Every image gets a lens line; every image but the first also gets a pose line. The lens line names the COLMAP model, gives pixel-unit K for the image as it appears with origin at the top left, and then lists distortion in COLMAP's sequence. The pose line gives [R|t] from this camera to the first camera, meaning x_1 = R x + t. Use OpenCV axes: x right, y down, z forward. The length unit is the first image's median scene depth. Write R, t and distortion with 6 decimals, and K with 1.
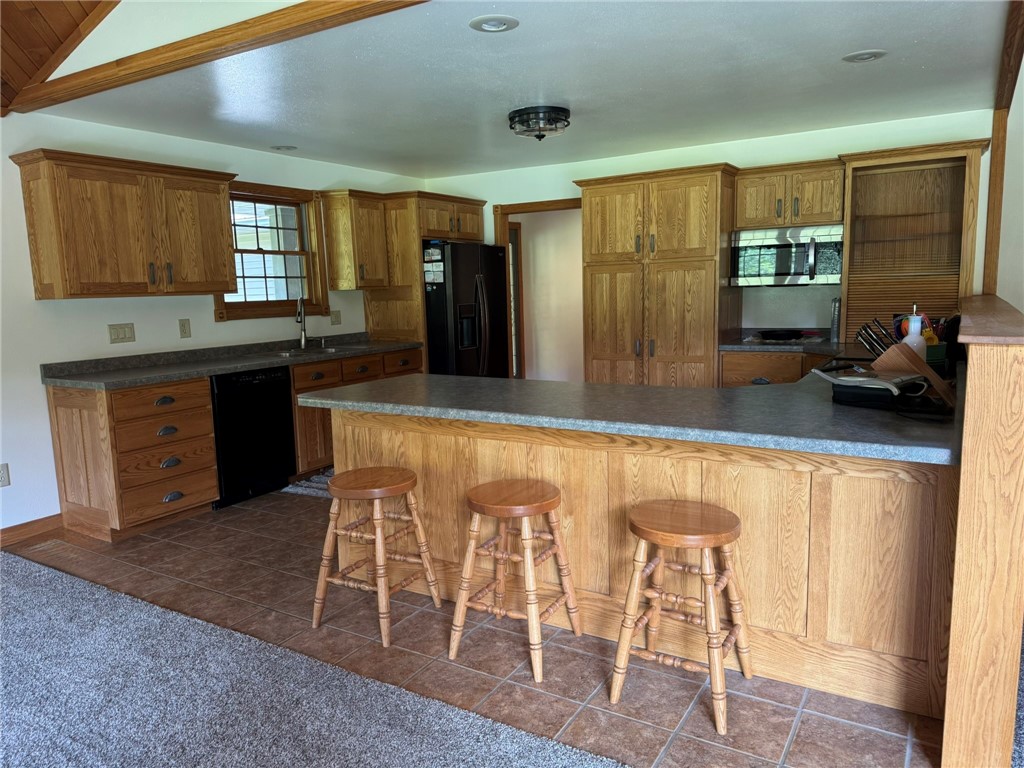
lens RADIAL K [[720.7, 0, 510.3], [0, 720.7, 383.4], [0, 0, 1]] dist [0.042643, -0.046134]
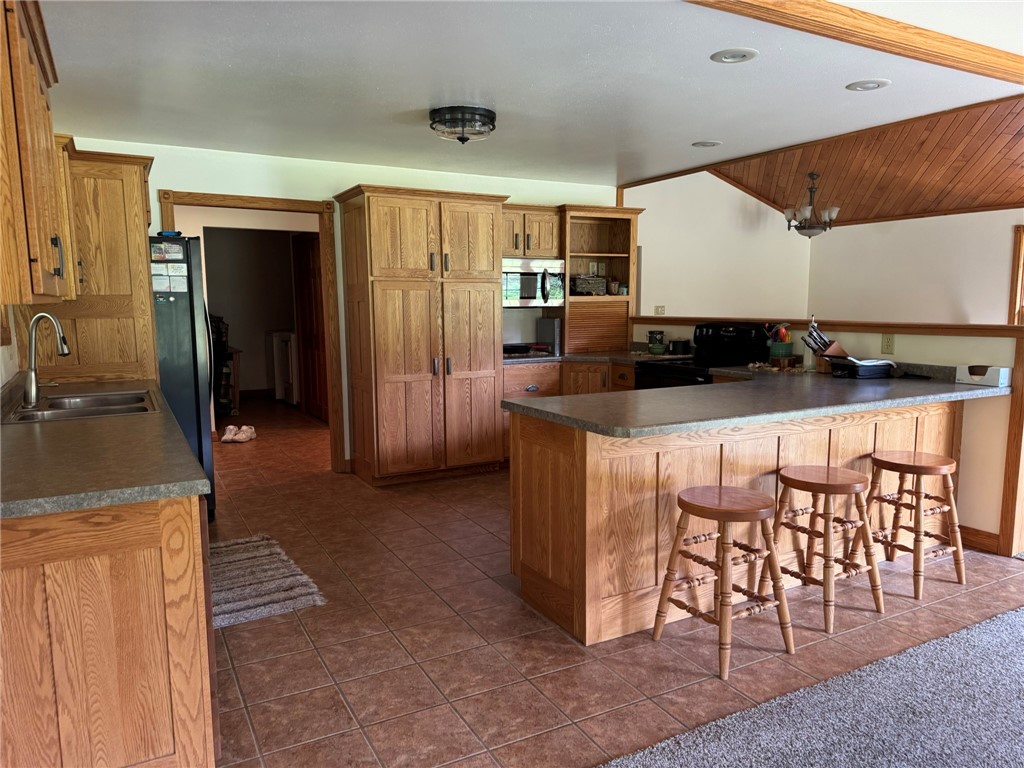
lens RADIAL K [[720.7, 0, 508.8], [0, 720.7, 401.1], [0, 0, 1]] dist [0.042643, -0.046134]
pose [[0.490507, -0.092420, 0.866523, -0.723380], [0.106391, 0.993273, 0.045715, -0.042583], [-0.864918, 0.069766, 0.497040, 0.488831]]
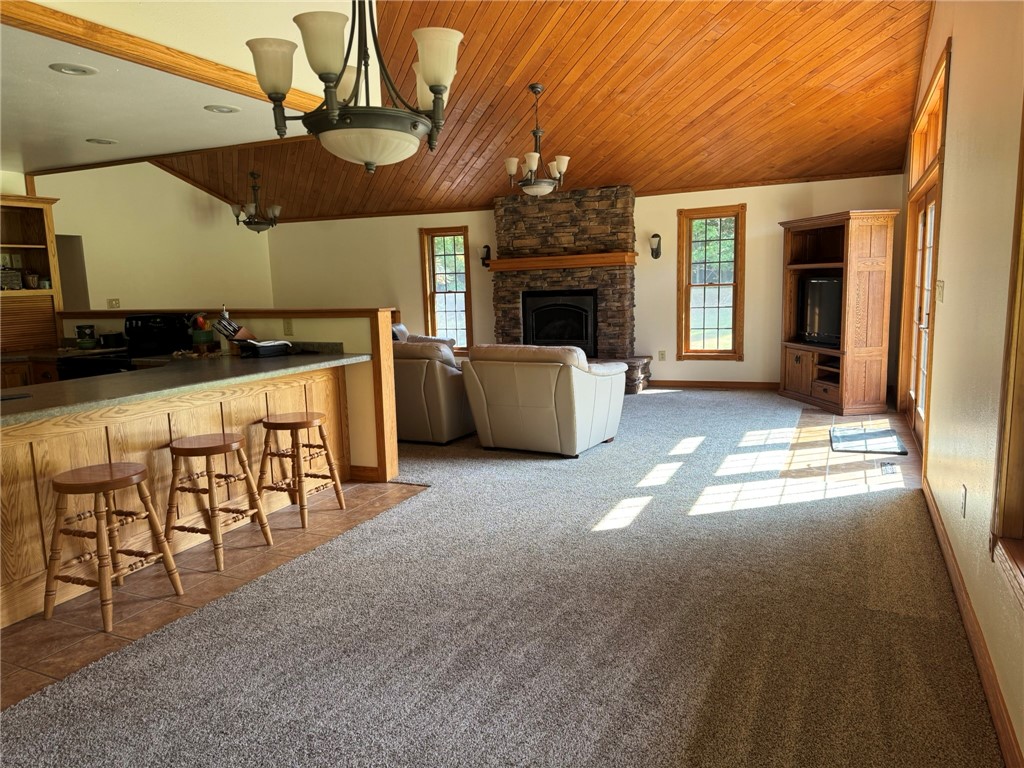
lens RADIAL K [[720.7, 0, 514.8], [0, 720.7, 390.4], [0, 0, 1]] dist [0.042643, -0.046134]
pose [[-0.132266, -0.113839, 0.984655, -0.820559], [0.163374, 0.977293, 0.134933, -0.018787], [-0.977658, 0.178714, -0.110664, 0.327200]]
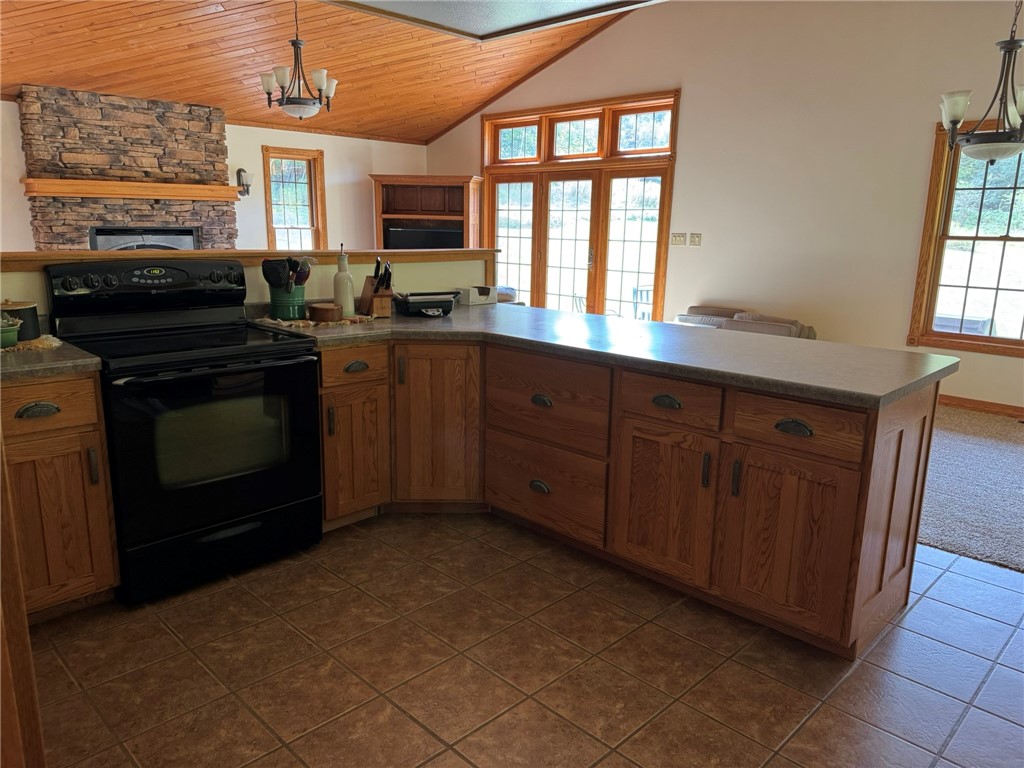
lens RADIAL K [[720.7, 0, 513.7], [0, 720.7, 378.4], [0, 0, 1]] dist [0.042643, -0.046134]
pose [[-0.976431, -0.036121, 0.212786, -0.005064], [0.036887, 0.943462, 0.329421, -0.171786], [-0.212654, 0.329506, -0.919894, 1.271053]]
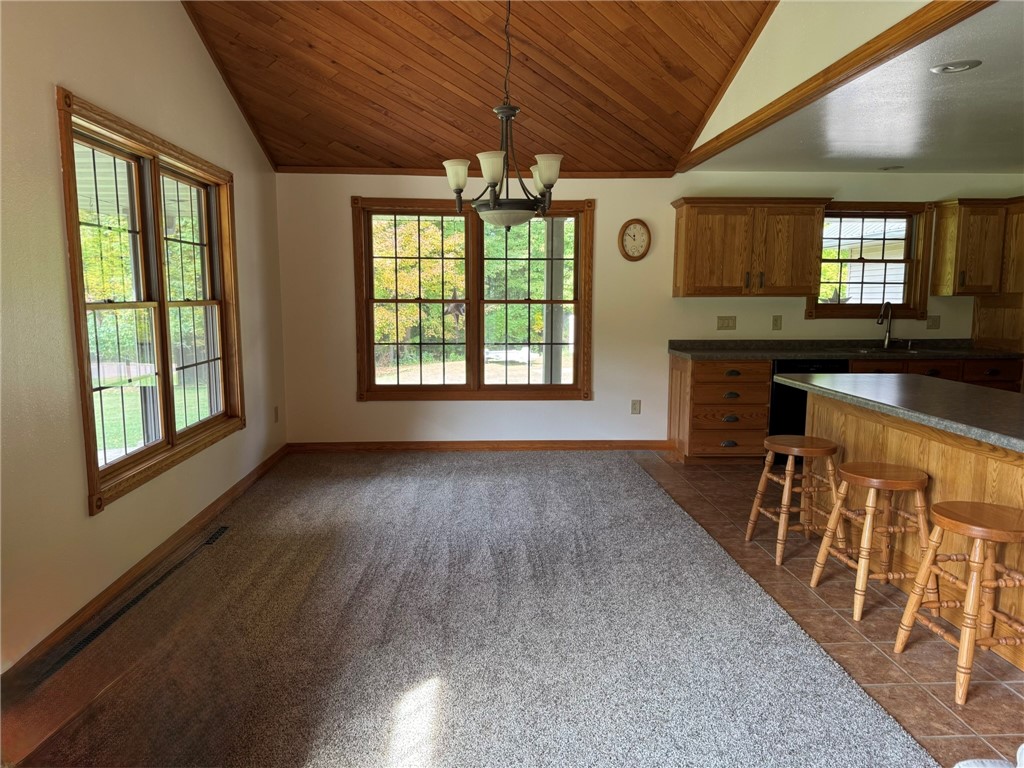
lens RADIAL K [[720.7, 0, 515.1], [0, 720.7, 392.1], [0, 0, 1]] dist [0.042643, -0.046134]
pose [[0.572082, 0.139185, -0.808301, 0.356122], [-0.128955, 0.988503, 0.078946, 0.003758], [0.809996, 0.059071, 0.583453, -0.114668]]
